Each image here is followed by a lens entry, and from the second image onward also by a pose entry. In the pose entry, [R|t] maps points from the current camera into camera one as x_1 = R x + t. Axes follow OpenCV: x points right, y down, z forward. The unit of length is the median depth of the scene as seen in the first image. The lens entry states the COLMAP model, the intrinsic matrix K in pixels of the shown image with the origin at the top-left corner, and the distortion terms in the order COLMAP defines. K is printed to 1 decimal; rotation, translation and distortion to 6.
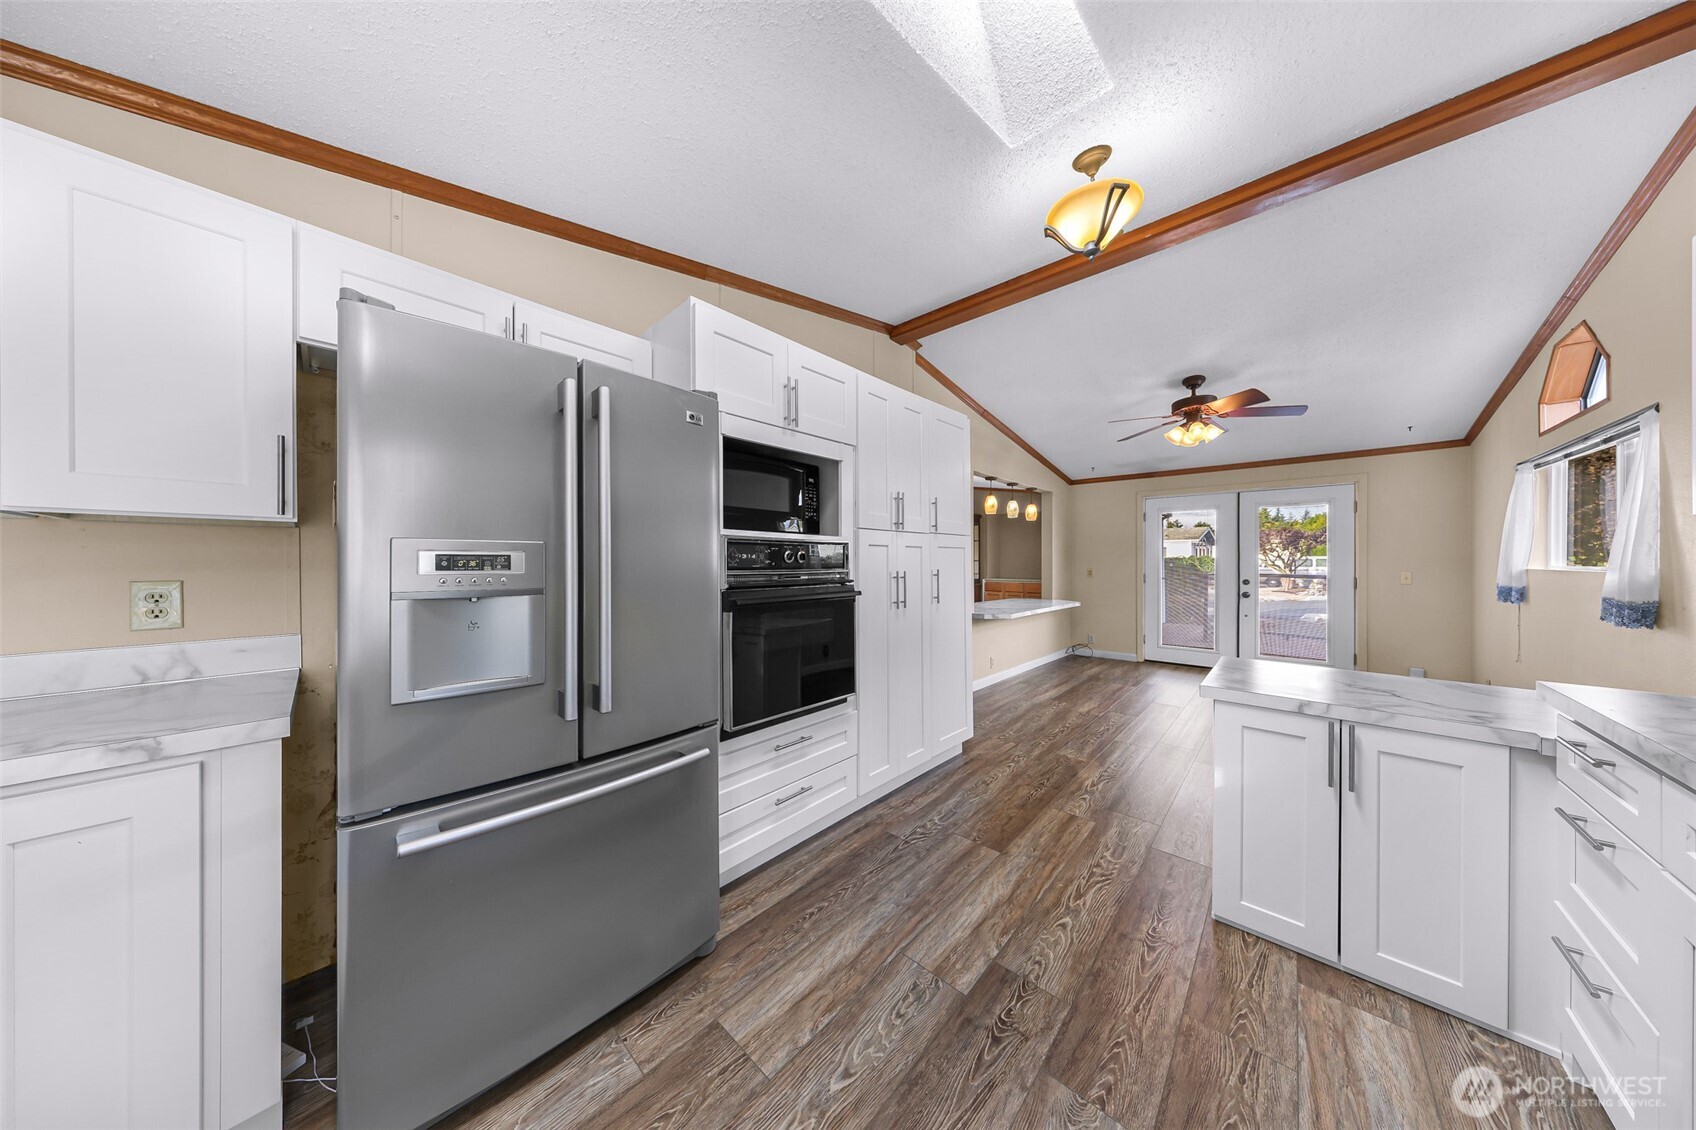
lens RADIAL K [[486.6, 0, 846.2], [0, 486.6, 559.8], [0, 0, 1]] dist [-0.003492, 0.000091]
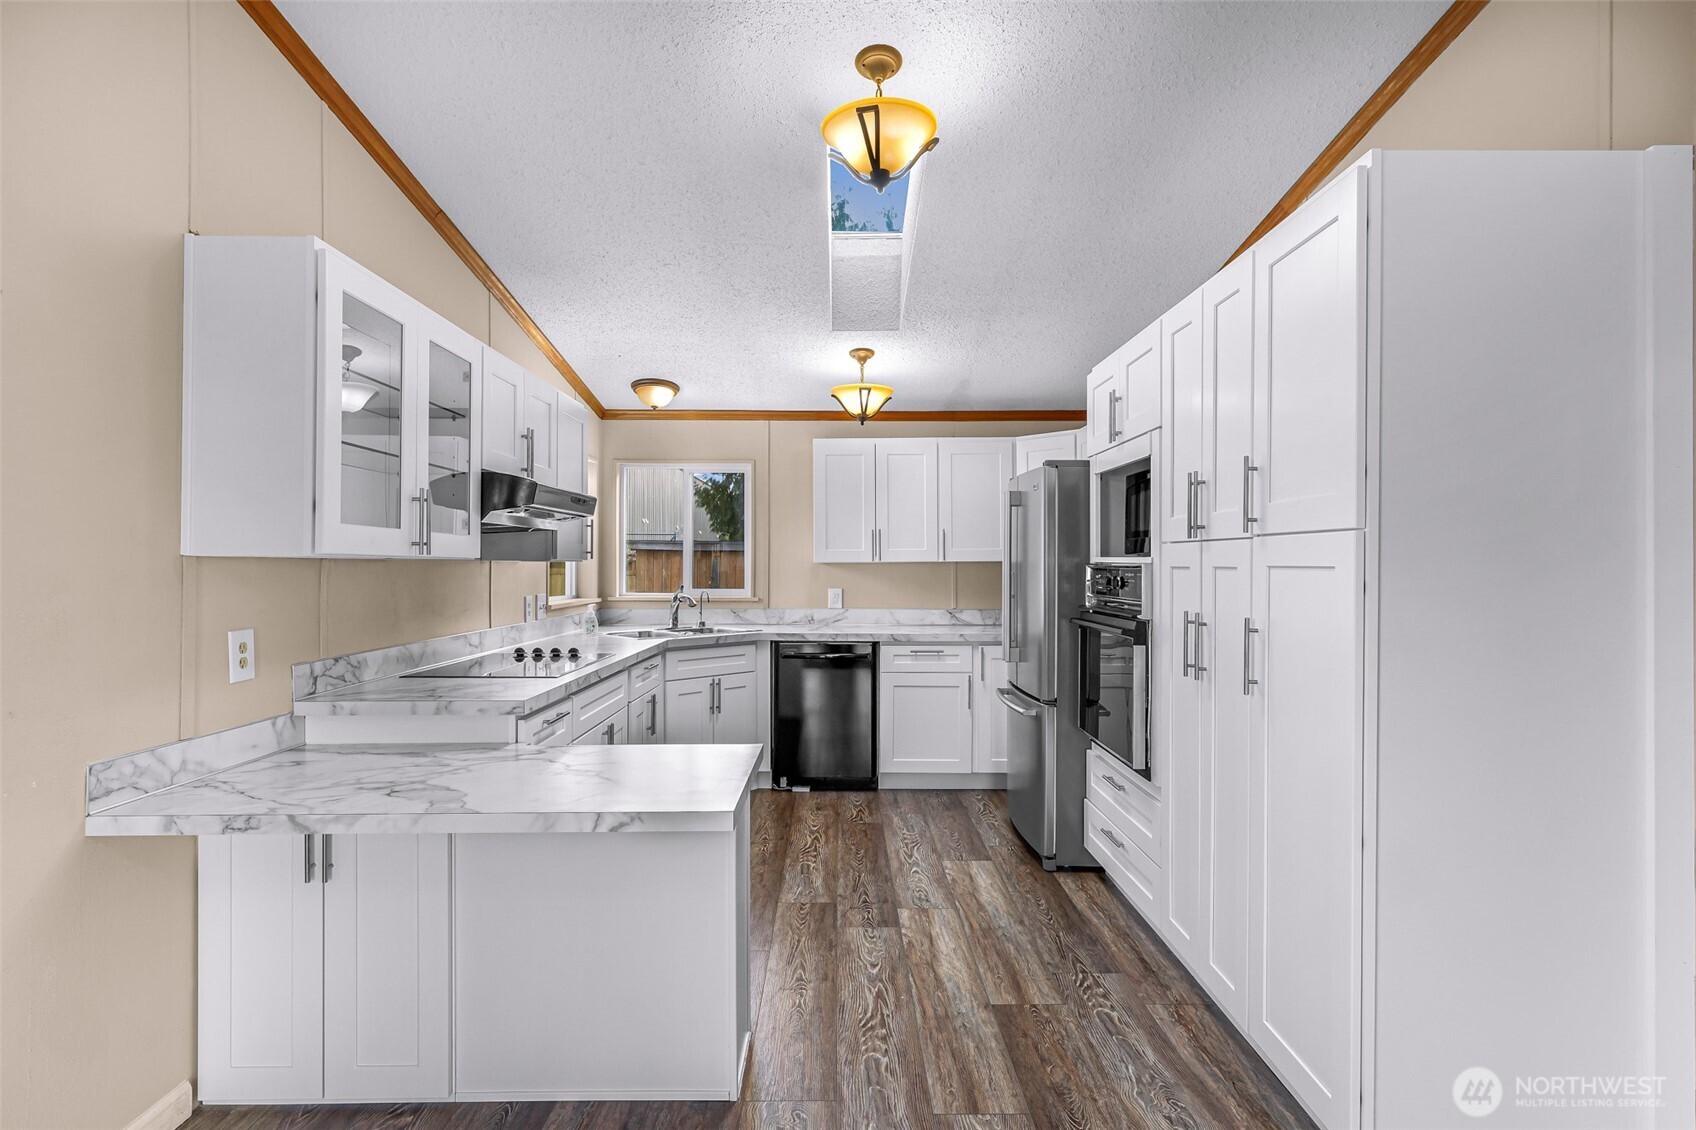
lens RADIAL K [[873.2, 0, 848.0], [0, 873.2, 565.0], [0, 0, 1]] dist [0.000685, -0.000028]
pose [[-0.728307, -0.000800, -0.685251, 1.382987], [-0.000228, 1.000000, -0.000925, -0.036970], [0.685251, -0.000518, -0.728307, 1.839042]]
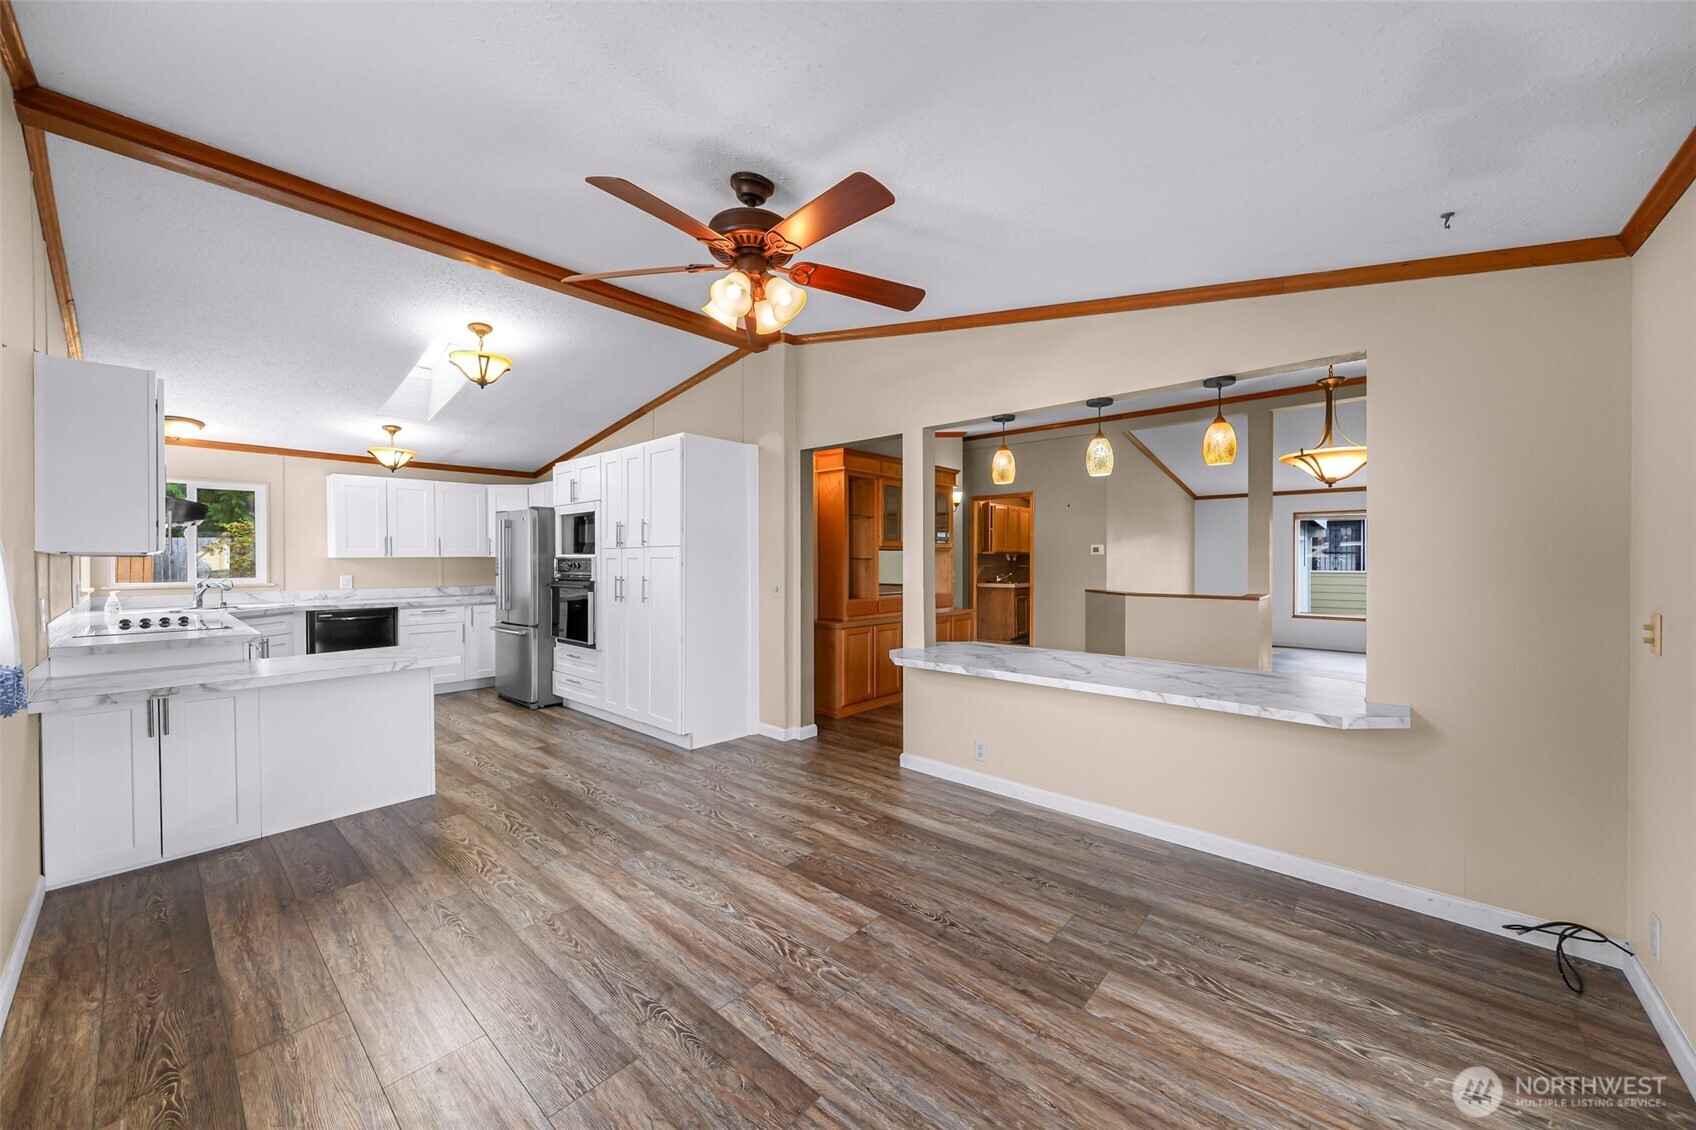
lens RADIAL K [[612.4, 0, 855.6], [0, 612.4, 564.5], [0, 0, 1]] dist [0.013458, -0.003467]
pose [[0.035553, 0.006606, -0.999346, 2.491378], [0.005577, 0.999961, 0.006808, -0.022149], [0.999352, -0.005816, 0.035515, 2.070215]]
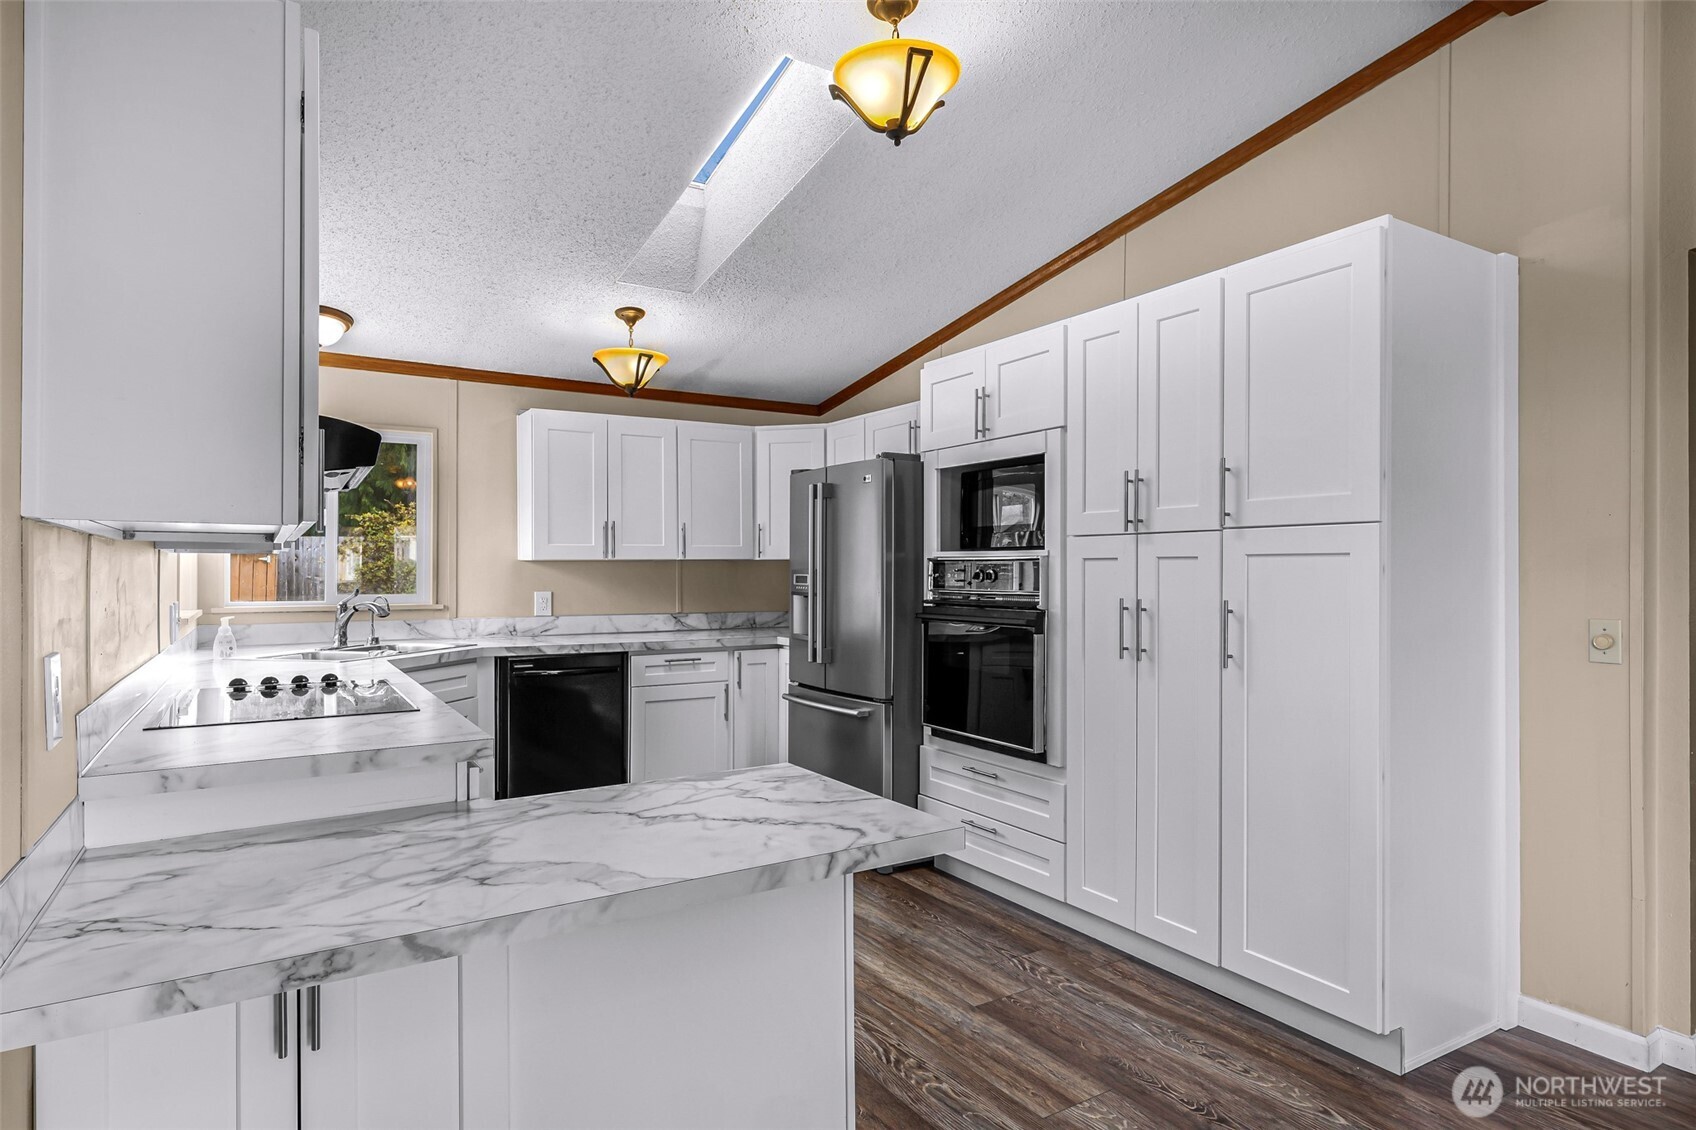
lens RADIAL K [[940.3, 0, 859.8], [0, 940.3, 574.4], [0, 0, 1]] dist [0.002788, 0.001317]
pose [[-0.254620, 0.002181, -0.967039, 1.697599], [0.002453, 0.999996, 0.001610, -0.012084], [0.967038, -0.001963, -0.254624, 1.219921]]
